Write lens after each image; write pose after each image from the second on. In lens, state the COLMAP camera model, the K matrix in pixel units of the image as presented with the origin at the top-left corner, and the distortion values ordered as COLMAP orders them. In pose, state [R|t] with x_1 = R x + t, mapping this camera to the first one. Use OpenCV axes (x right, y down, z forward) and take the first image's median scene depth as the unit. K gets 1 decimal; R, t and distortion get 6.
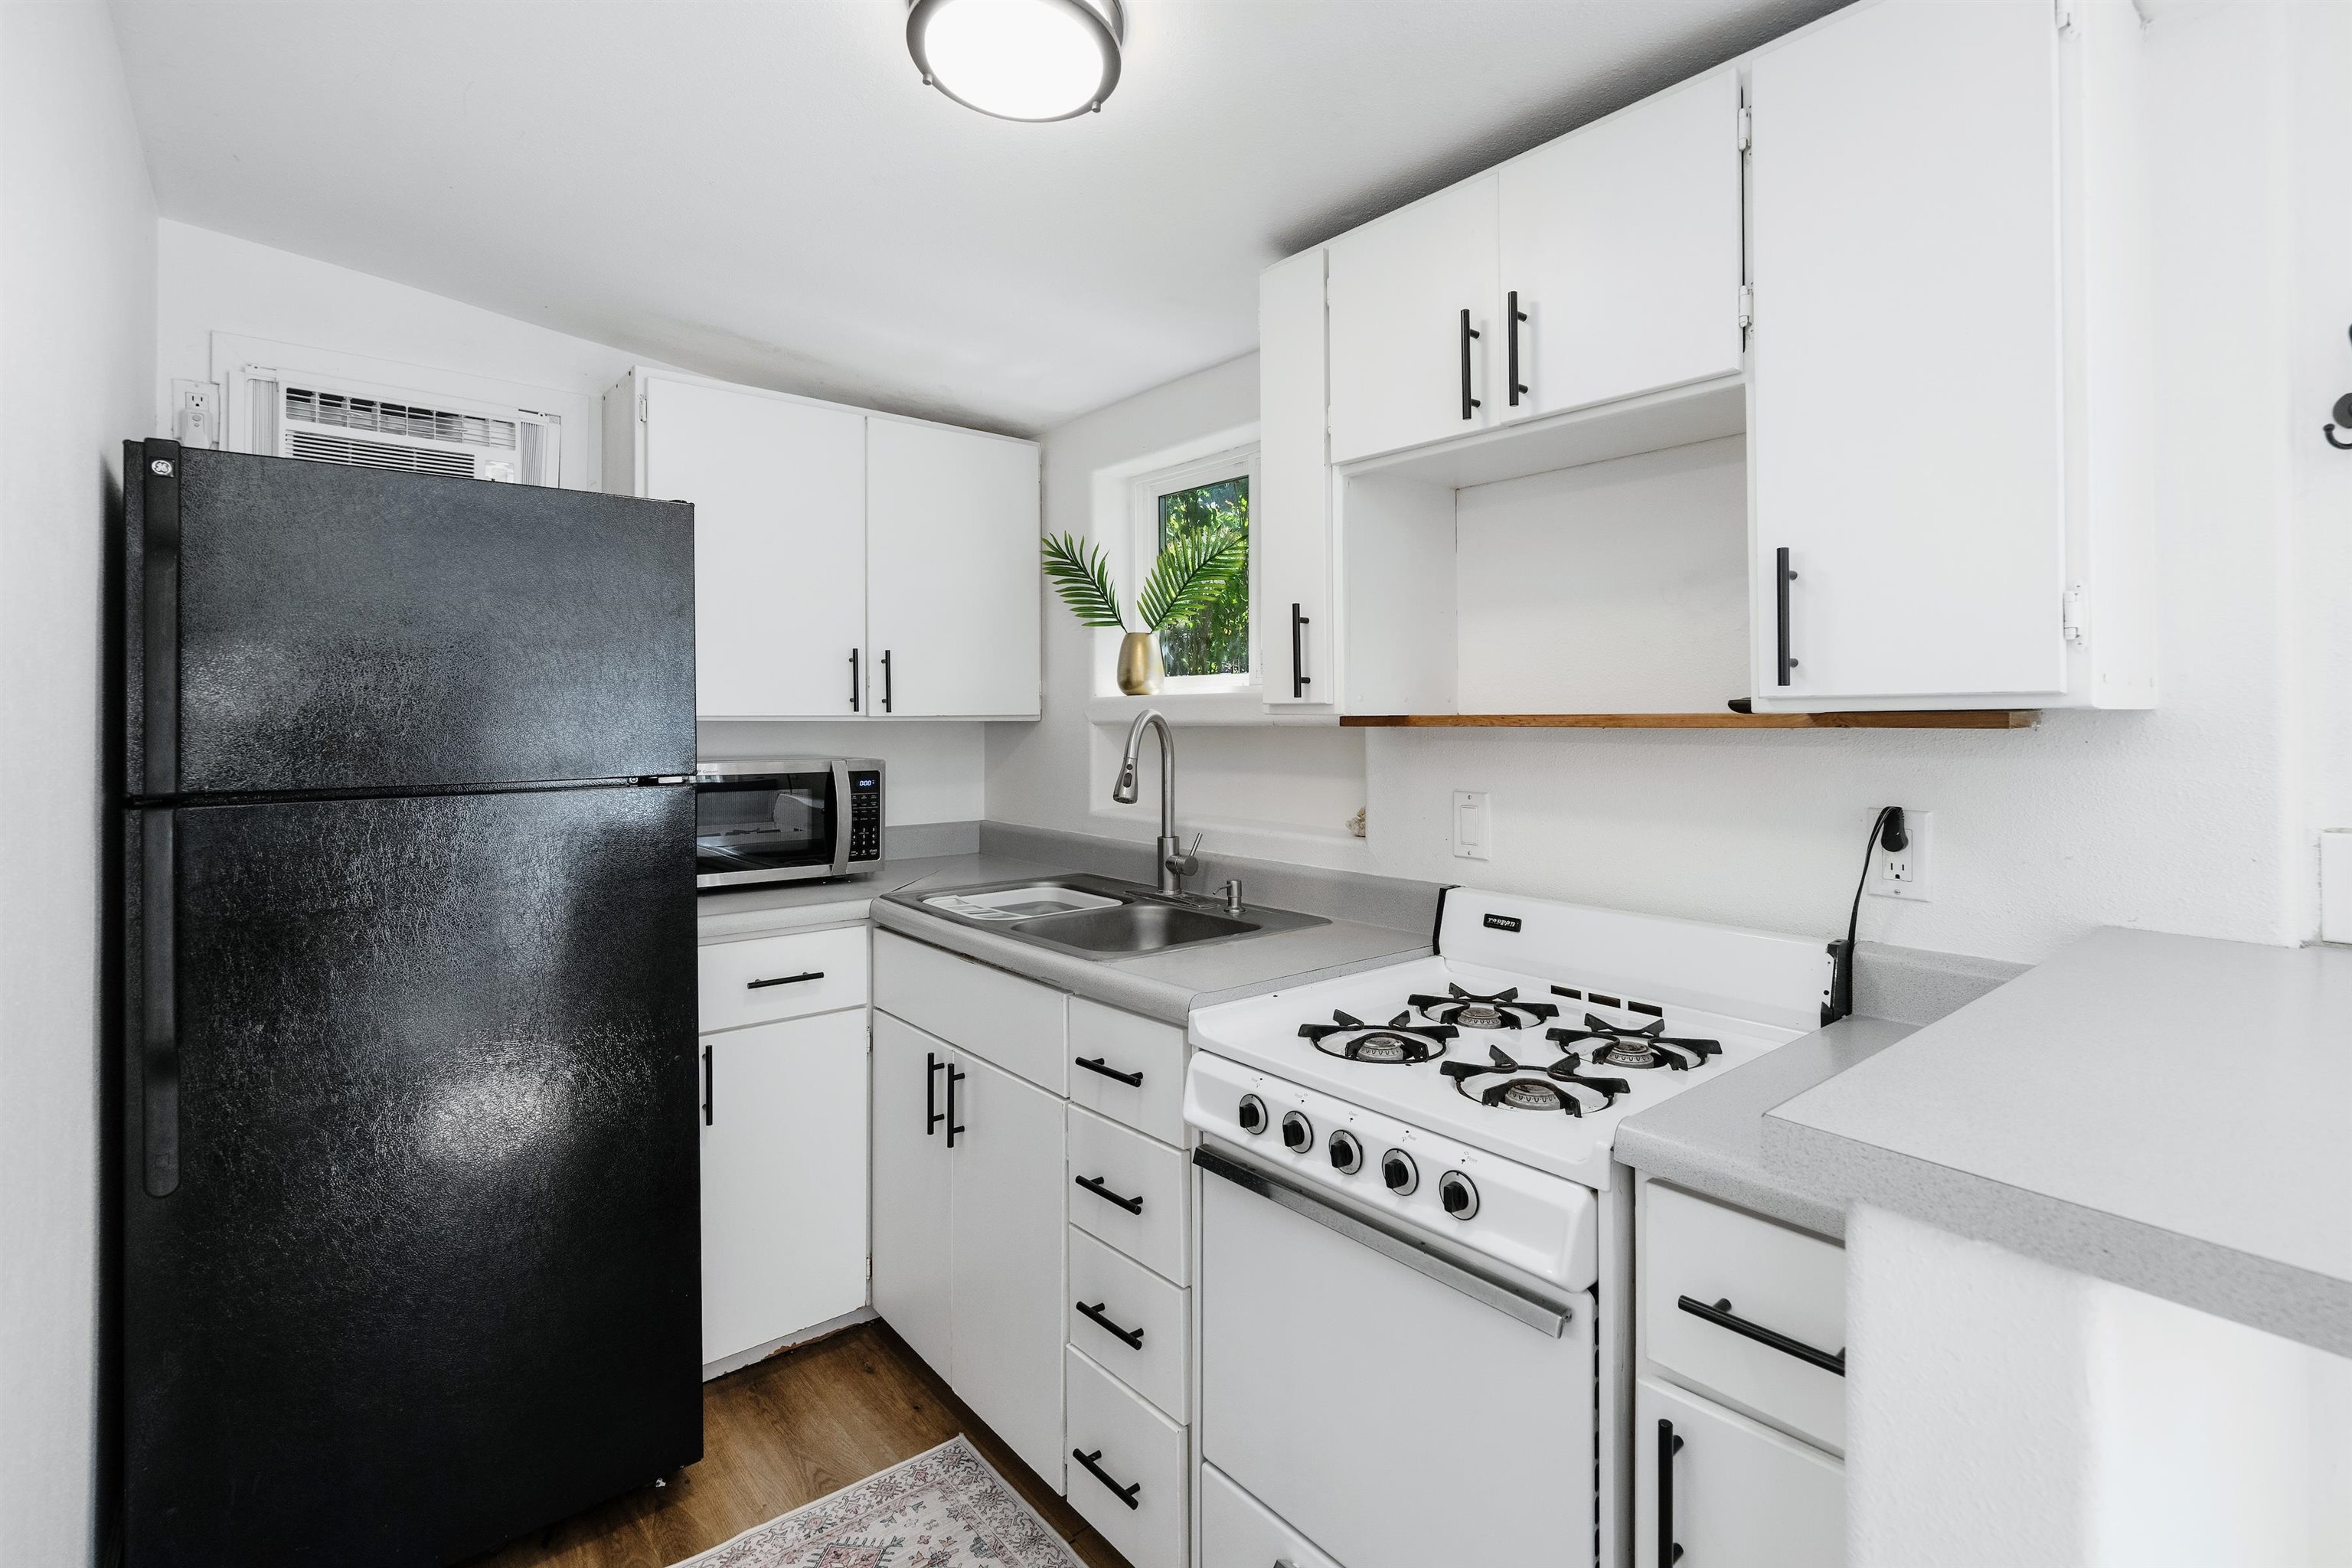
lens RADIAL K [[1086.6, 0, 1189.8], [0, 1086.6, 728.0], [0, 0, 1]] dist [-0.003207, 0.000658]
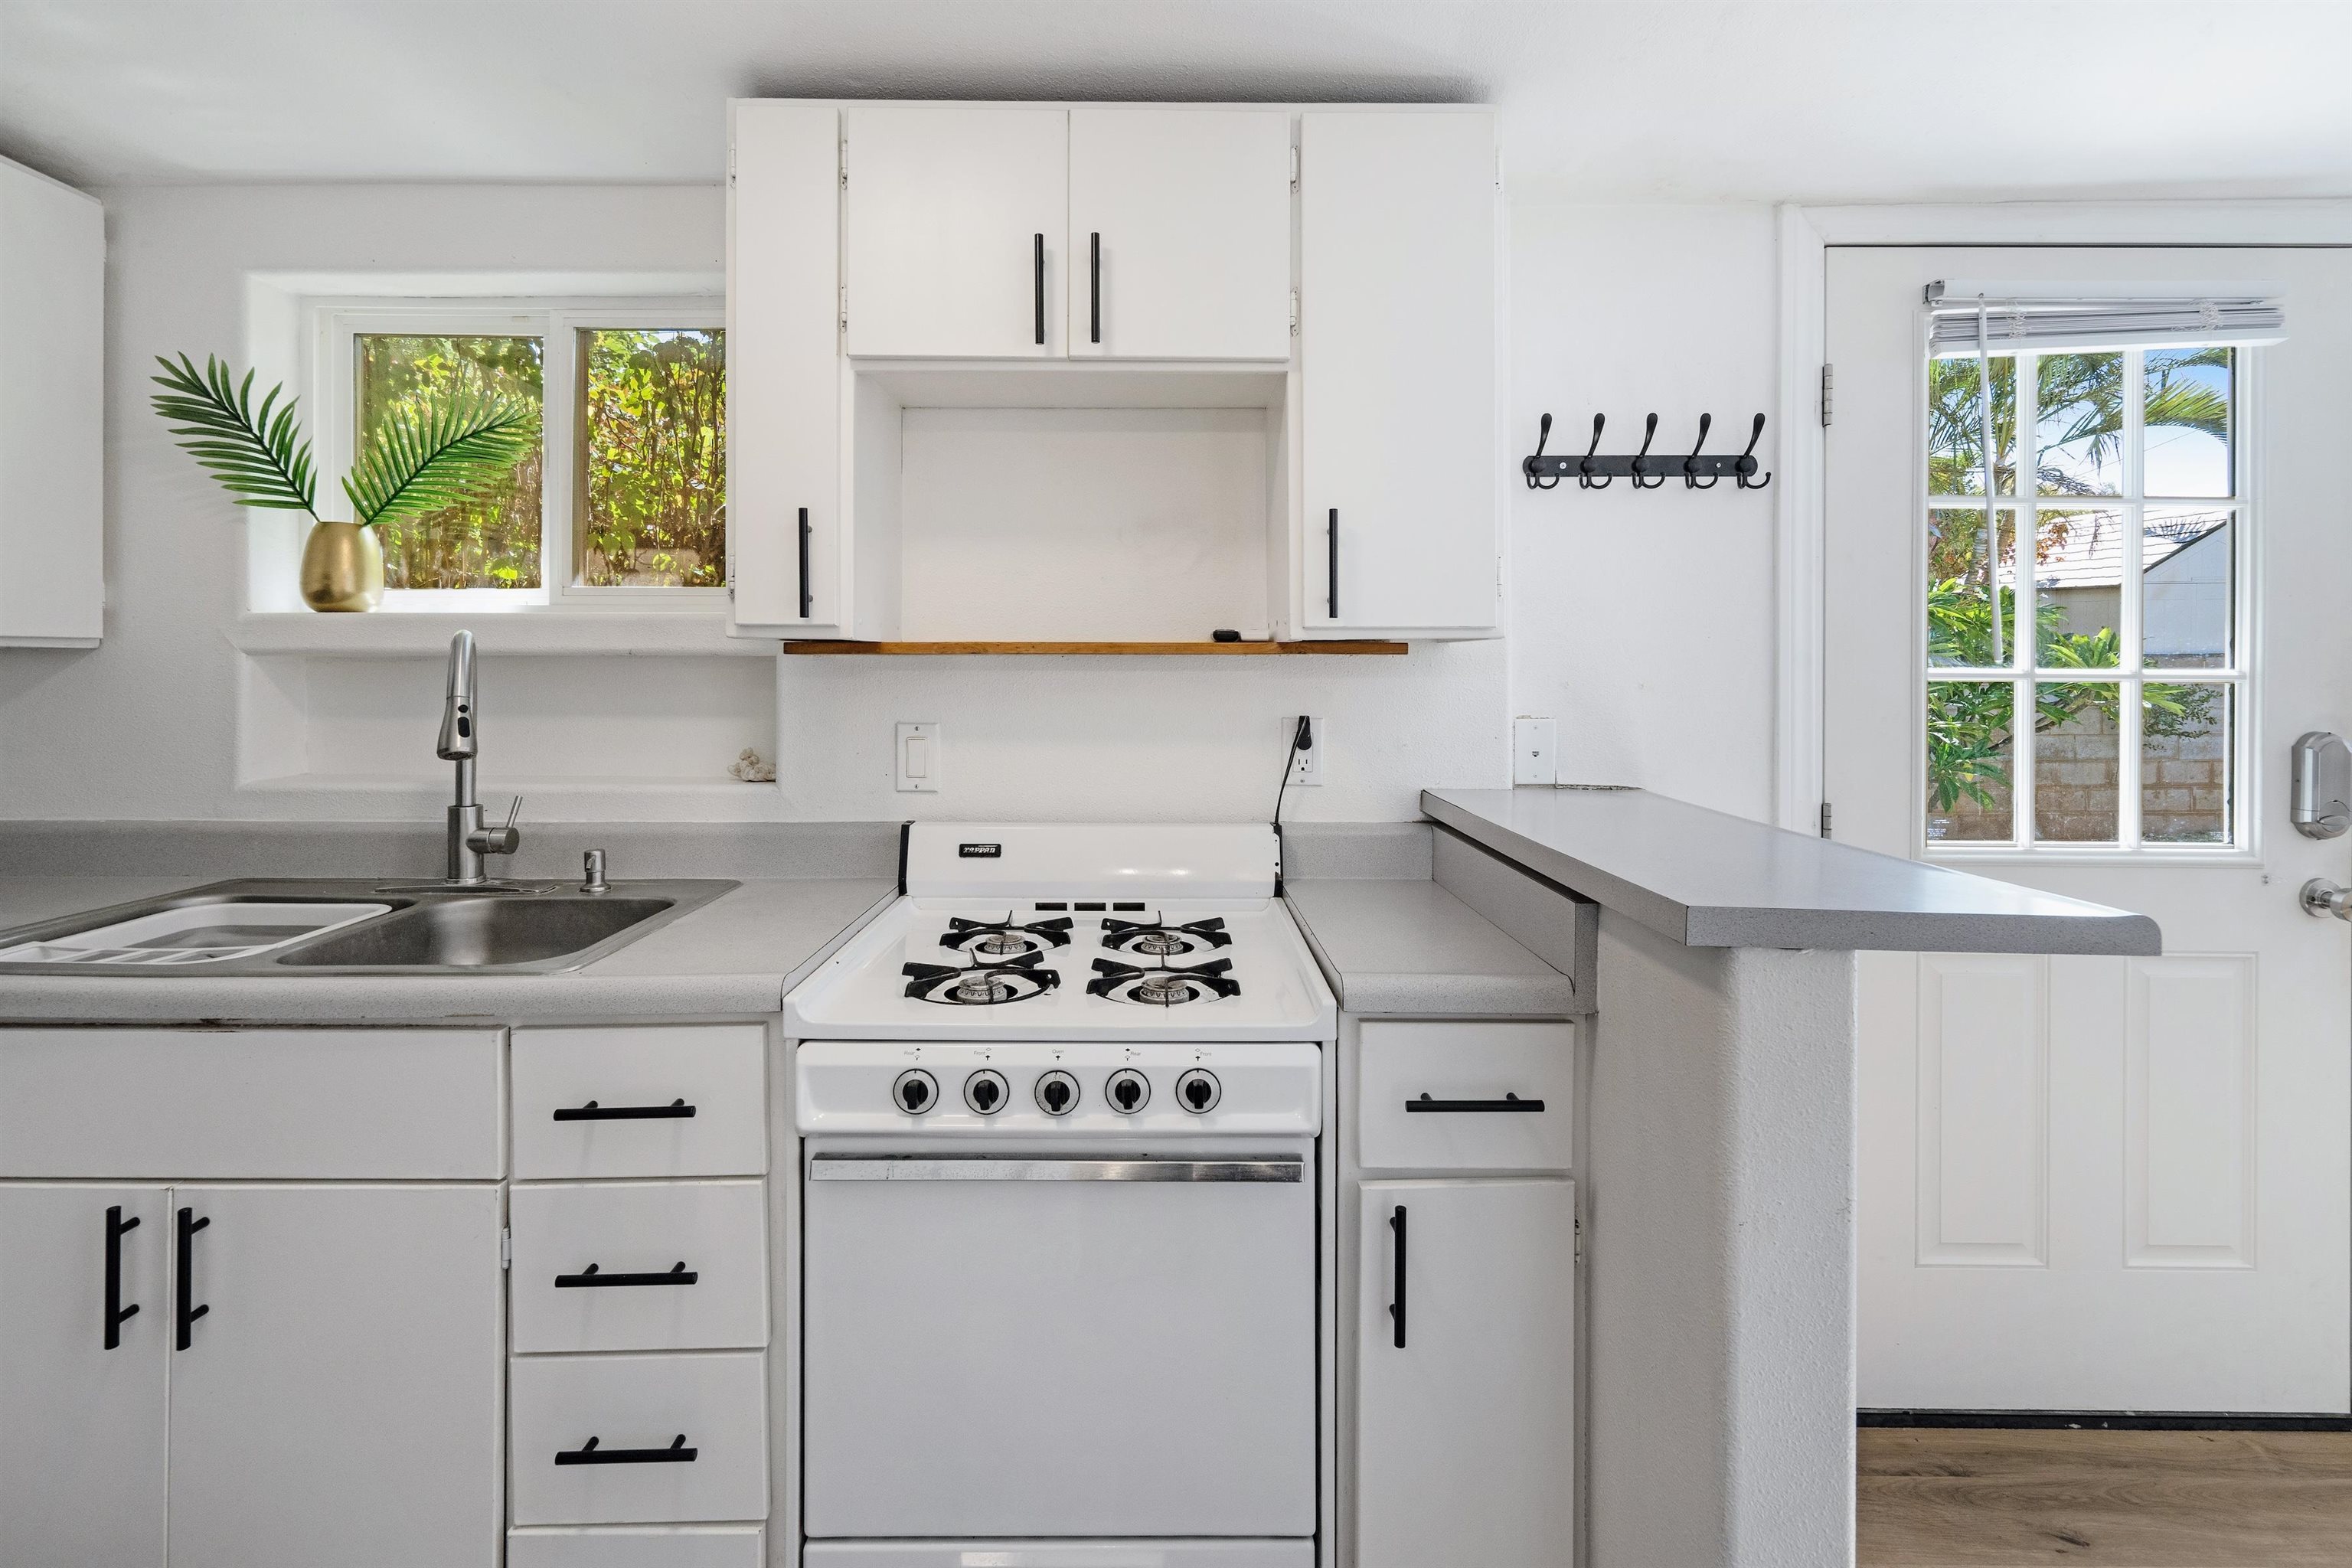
lens RADIAL K [[1086.6, 0, 1184.7], [0, 1086.6, 675.2], [0, 0, 1]] dist [-0.003207, 0.000658]
pose [[0.643333, -0.002679, 0.765582, -0.288175], [0.003268, 0.999994, 0.000753, 0.014134], [-0.765580, 0.002017, 0.643338, 0.170295]]
